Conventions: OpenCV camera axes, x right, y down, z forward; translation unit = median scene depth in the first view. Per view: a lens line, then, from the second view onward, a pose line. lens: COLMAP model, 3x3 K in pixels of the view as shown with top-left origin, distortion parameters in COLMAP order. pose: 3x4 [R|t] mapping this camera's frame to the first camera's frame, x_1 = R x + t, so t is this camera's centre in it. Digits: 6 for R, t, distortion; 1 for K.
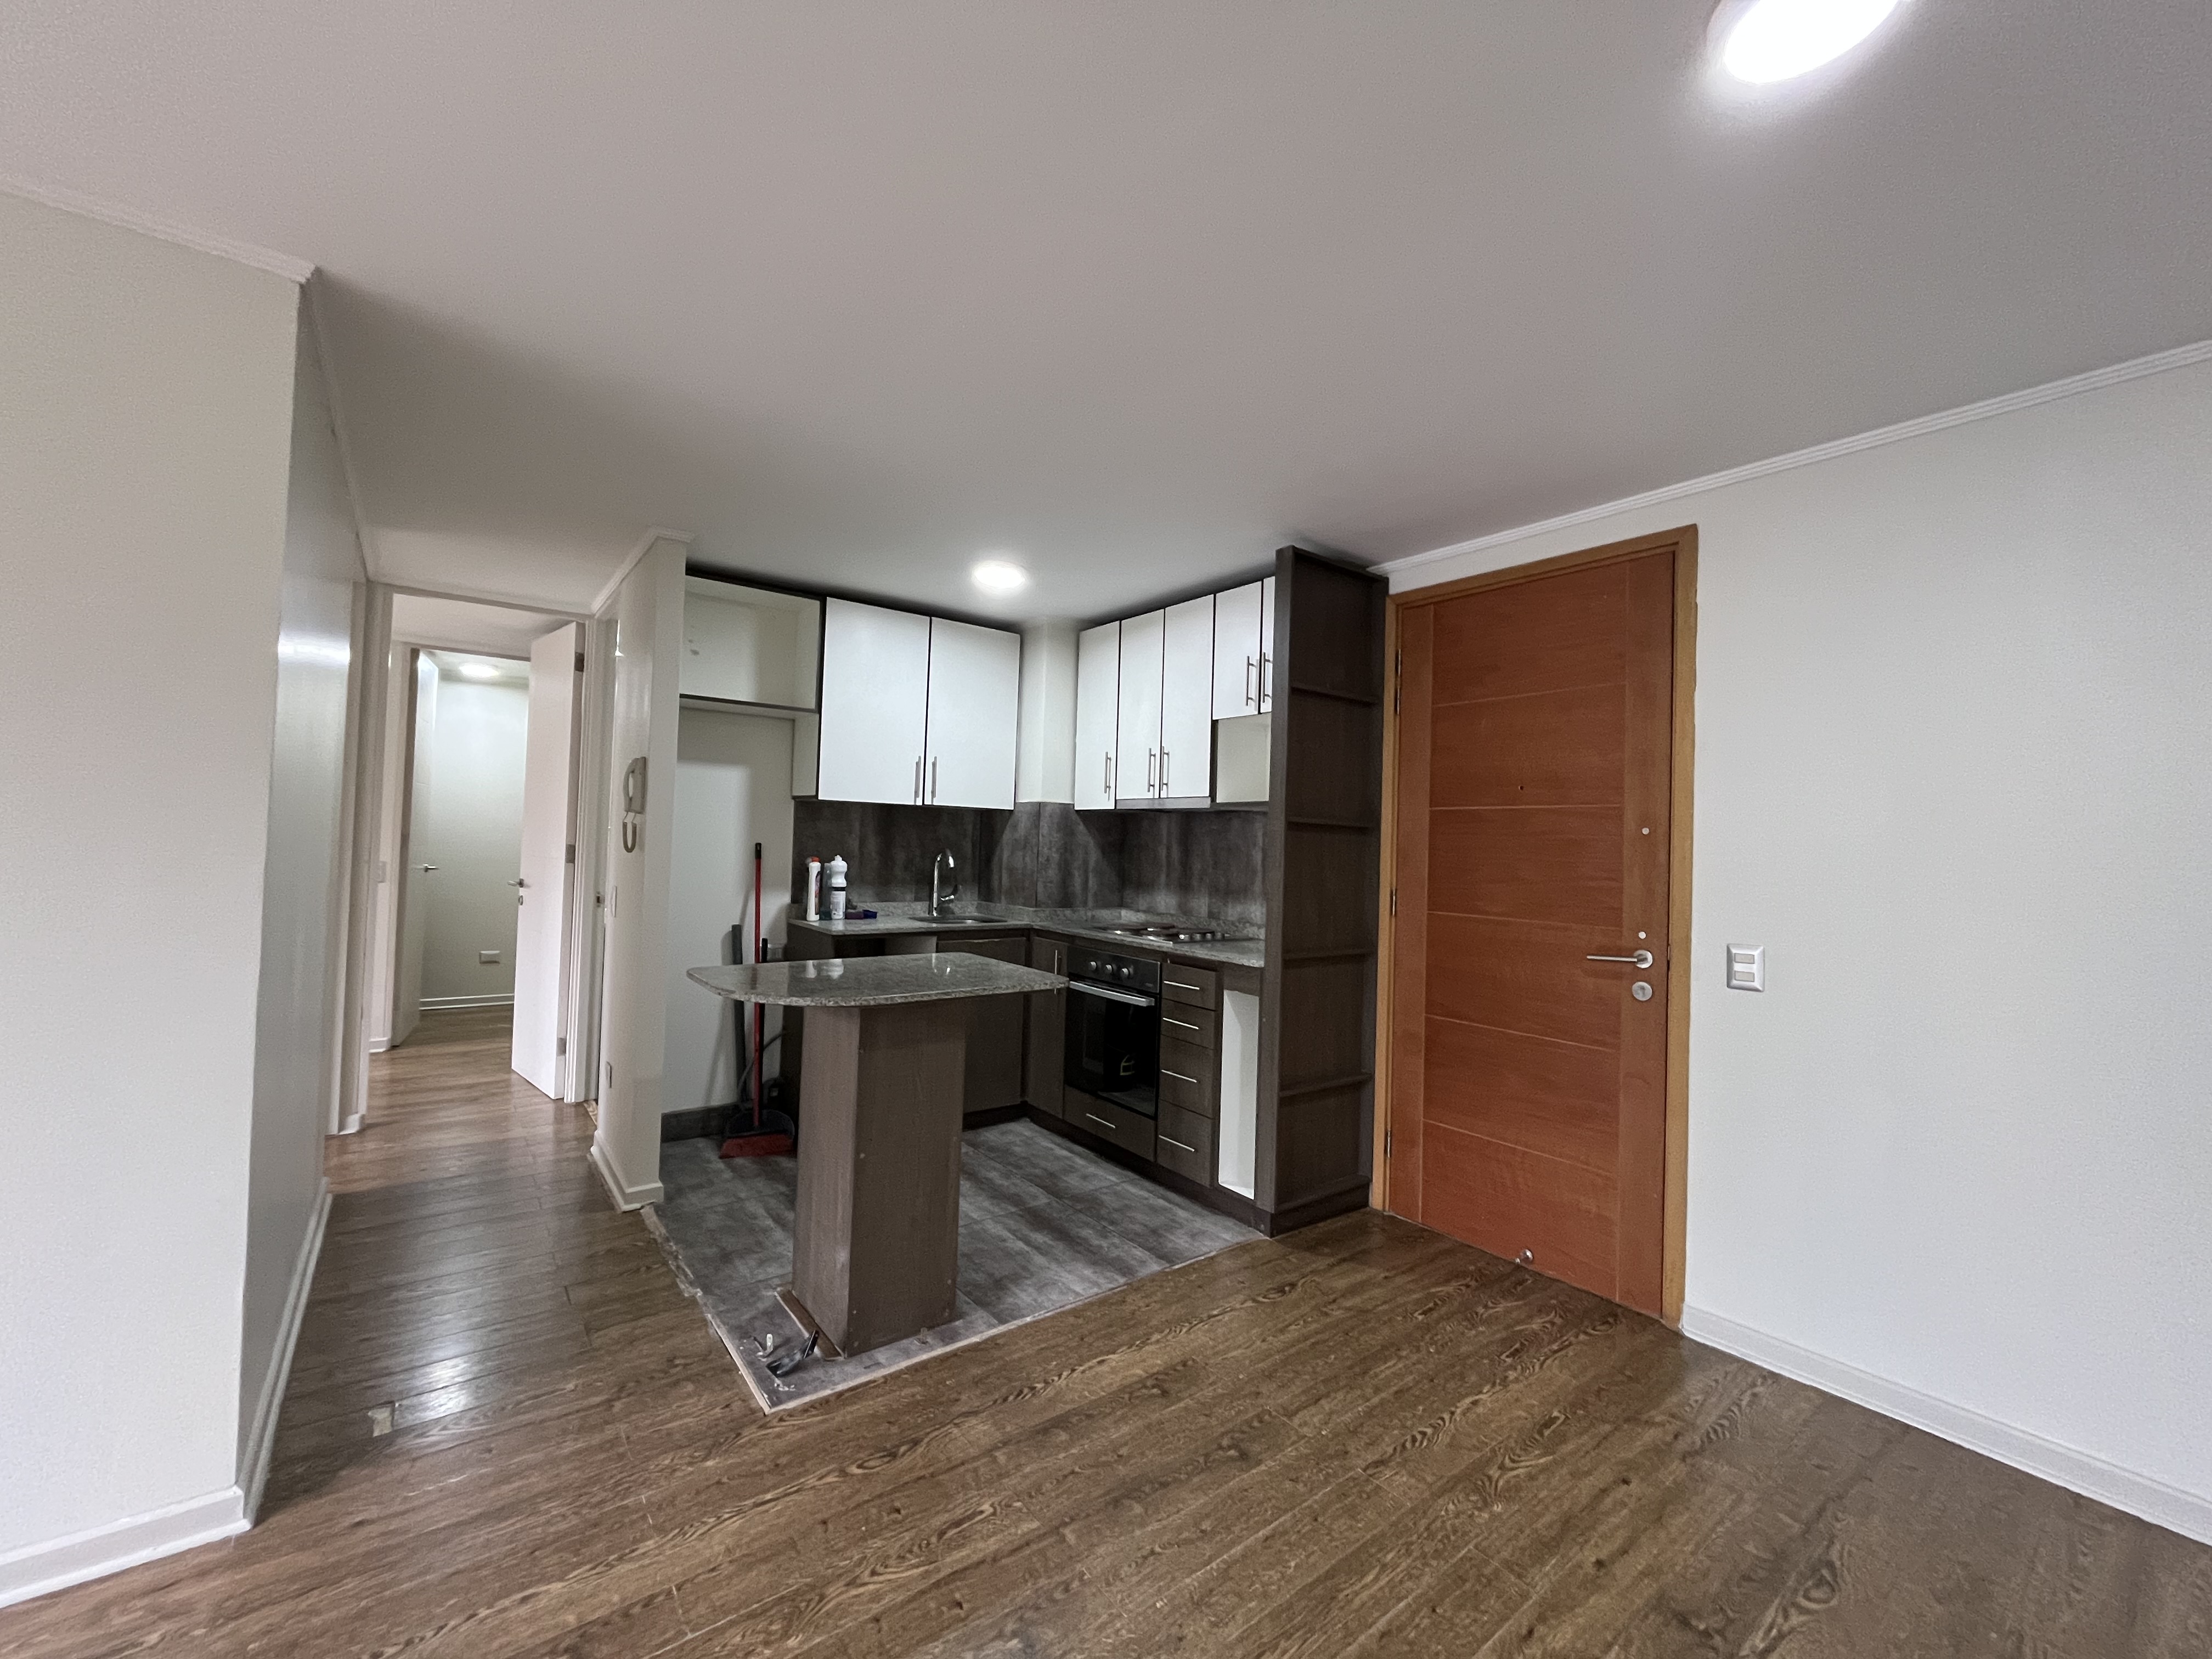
lens RADIAL K [[892.0, 0, 1095.2], [0, 892.0, 823.2], [0, 0, 1]] dist [-0.003527, -0.000500]
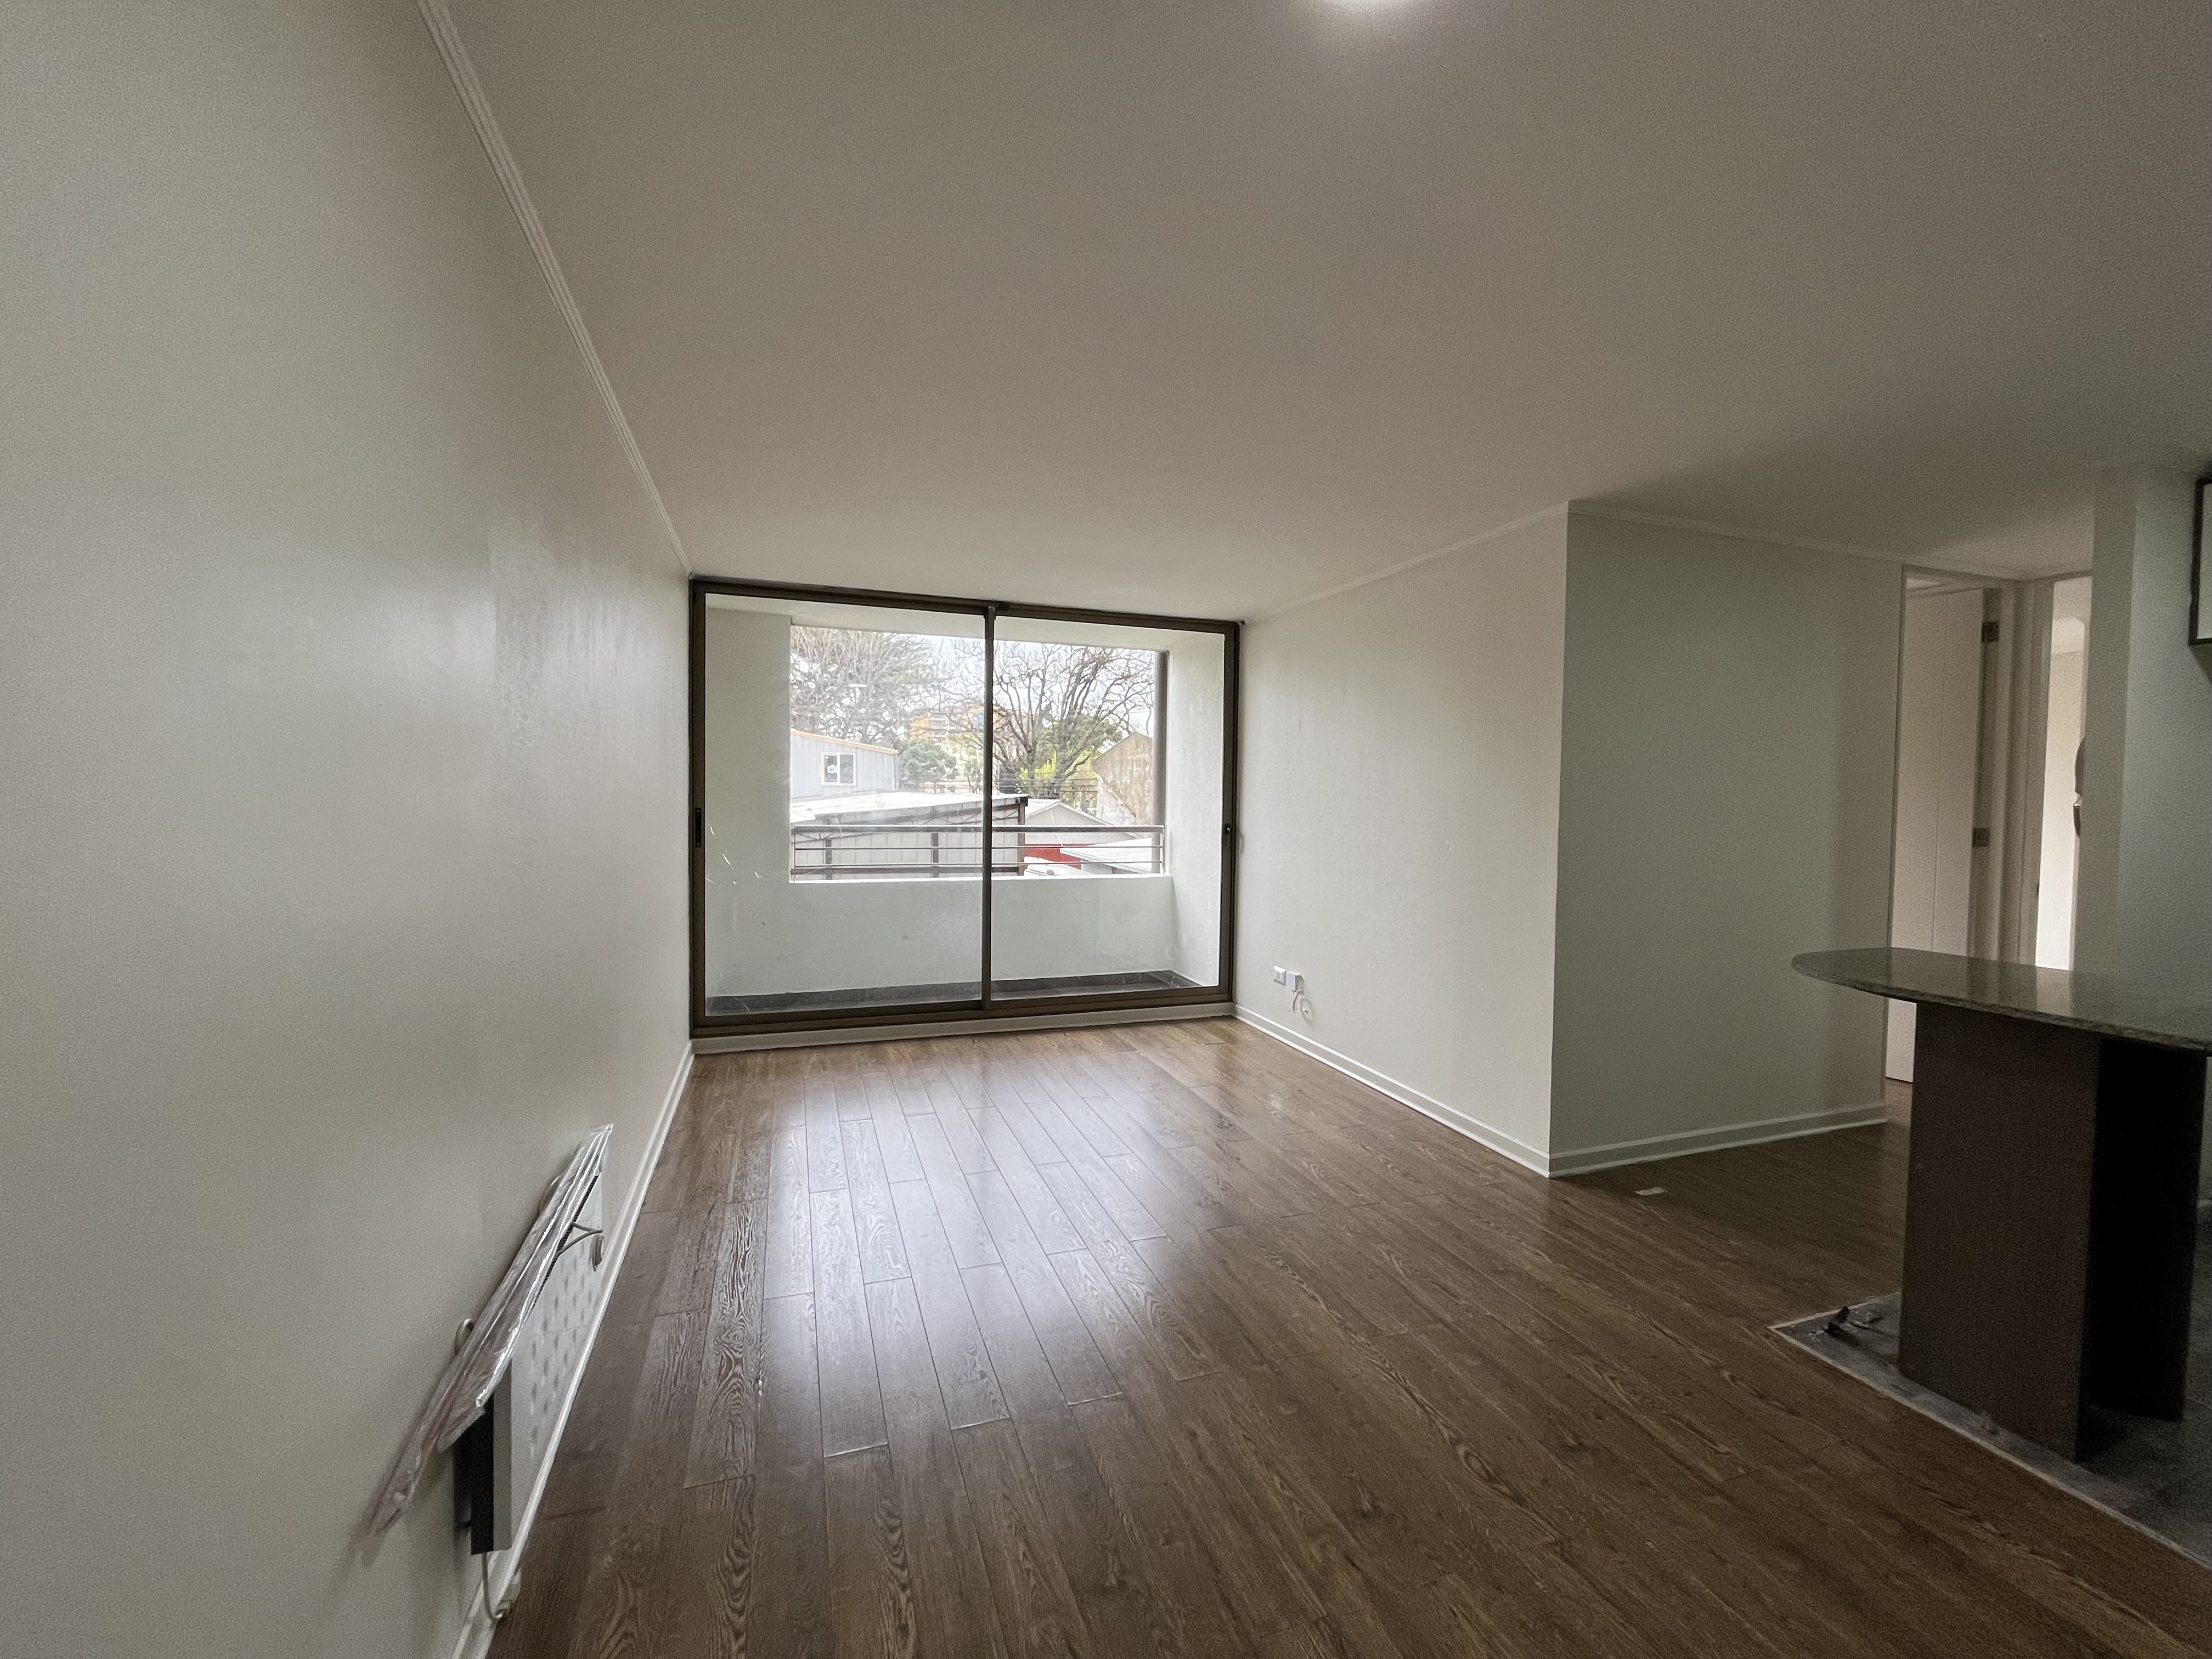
lens RADIAL K [[892.0, 0, 1095.2], [0, 892.0, 823.2], [0, 0, 1]] dist [-0.003527, -0.000500]
pose [[-0.306019, -0.003912, -0.952017, 0.613429], [0.002002, 0.999987, -0.004753, 0.018819], [0.952023, -0.003361, -0.306007, 0.341690]]
